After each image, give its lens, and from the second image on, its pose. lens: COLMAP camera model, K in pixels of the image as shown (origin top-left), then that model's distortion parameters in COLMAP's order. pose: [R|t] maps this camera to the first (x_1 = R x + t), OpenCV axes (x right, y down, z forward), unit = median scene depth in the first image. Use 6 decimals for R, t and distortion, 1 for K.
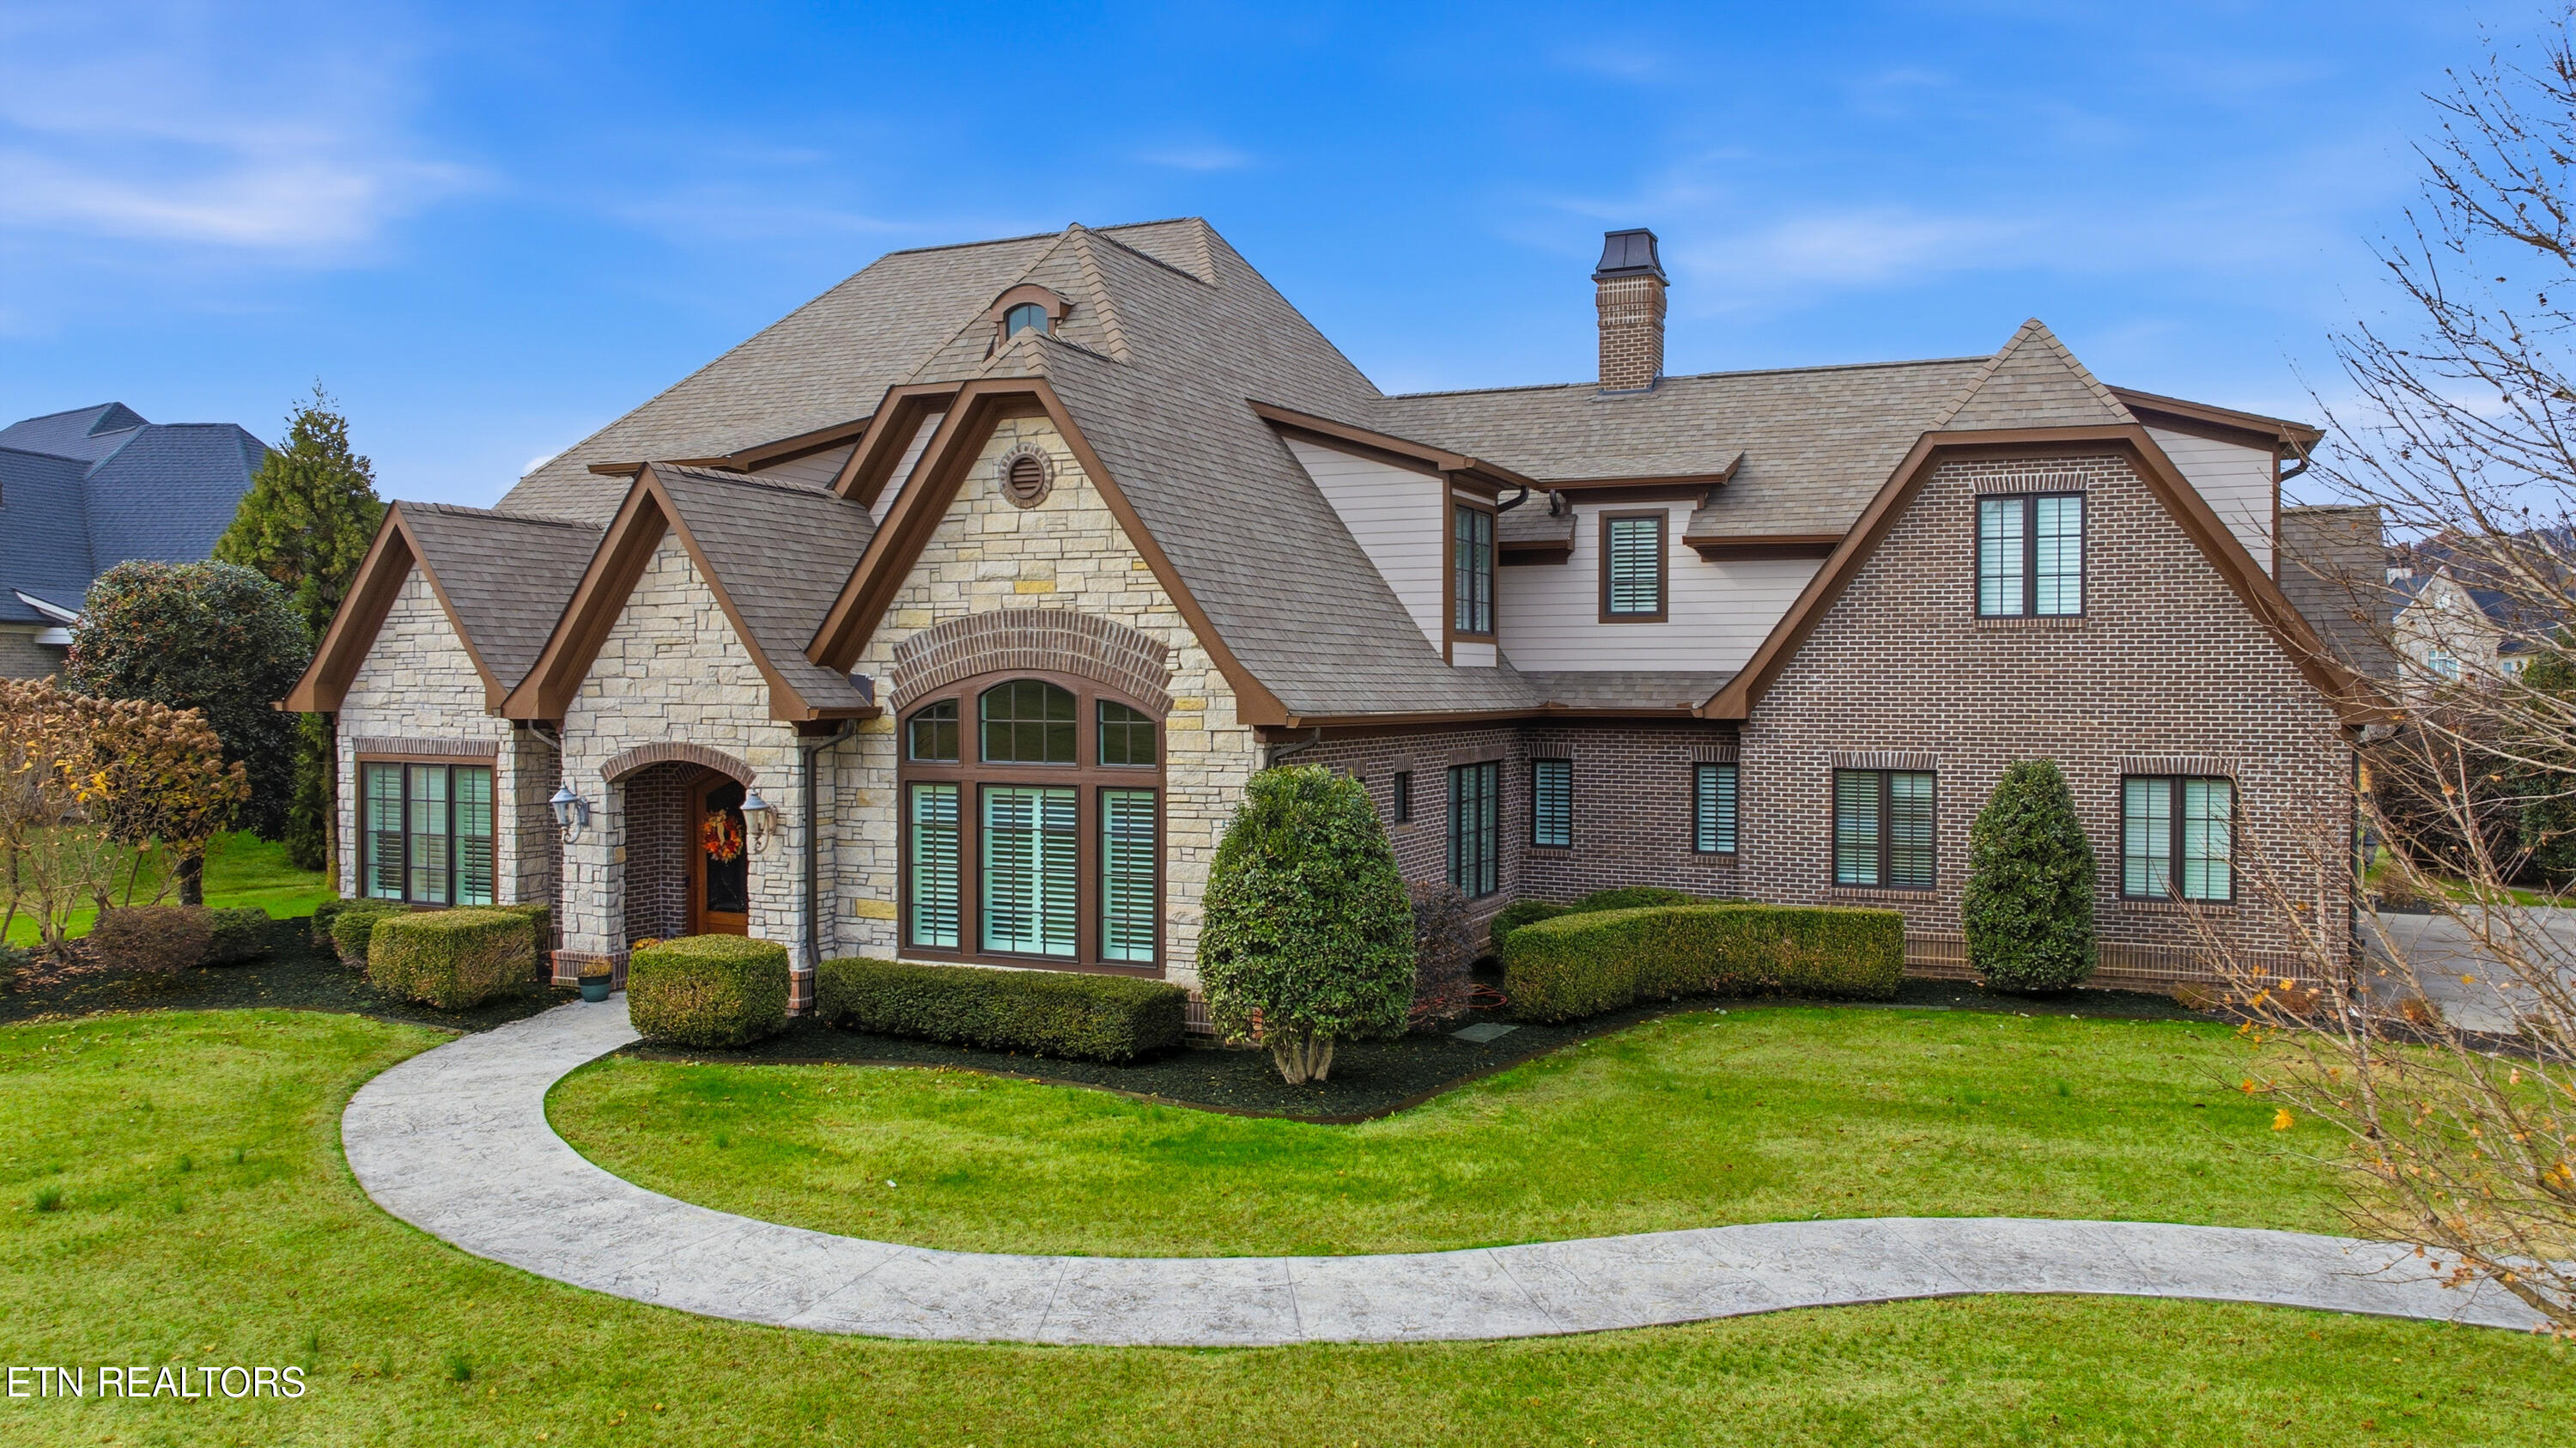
lens RADIAL K [[1818.4, 0, 1288.9], [0, 1818.4, 704.1], [0, 0, 1]] dist [-0.019908, 0.004082]
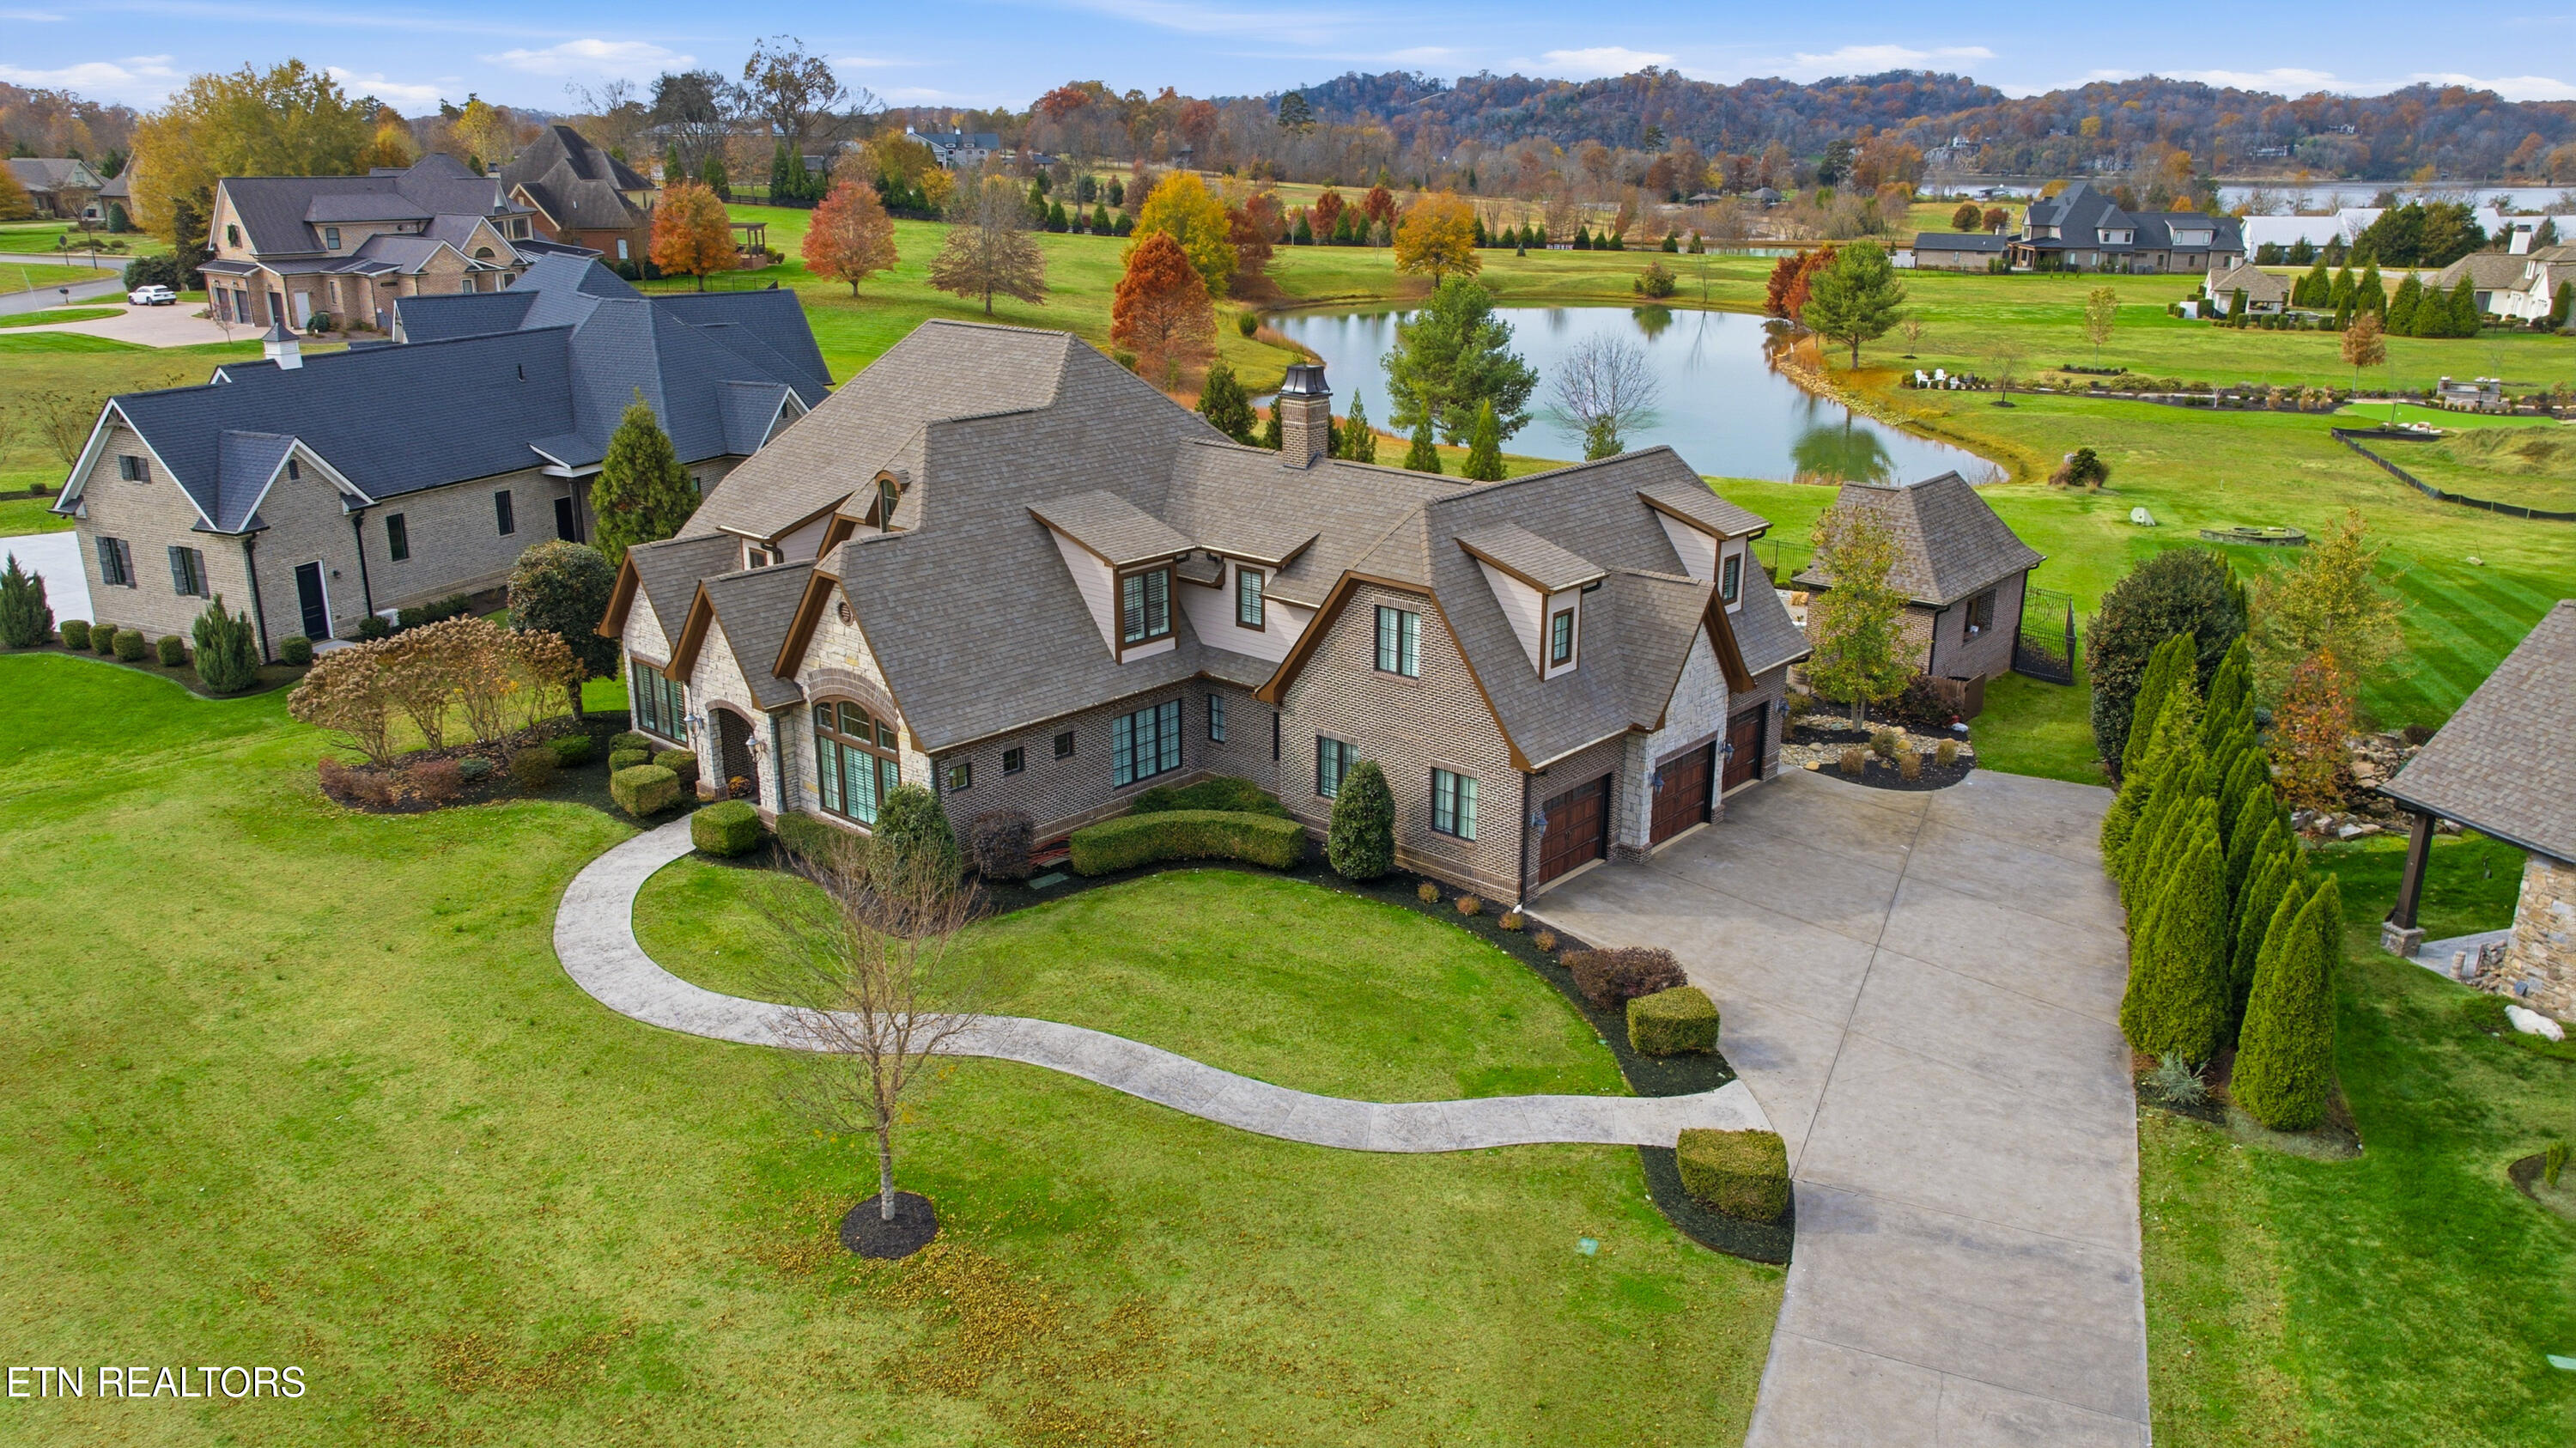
lens RADIAL K [[1811.0, 0, 1288.0], [0, 1811.0, 724.0], [0, 0, 1]] dist [0.014251, -0.100021]
pose [[0.953814, 0.090768, -0.286358, 0.883475], [-0.002610, 0.955726, 0.294248, -0.569423], [0.300388, -0.279910, 0.911821, -0.742272]]
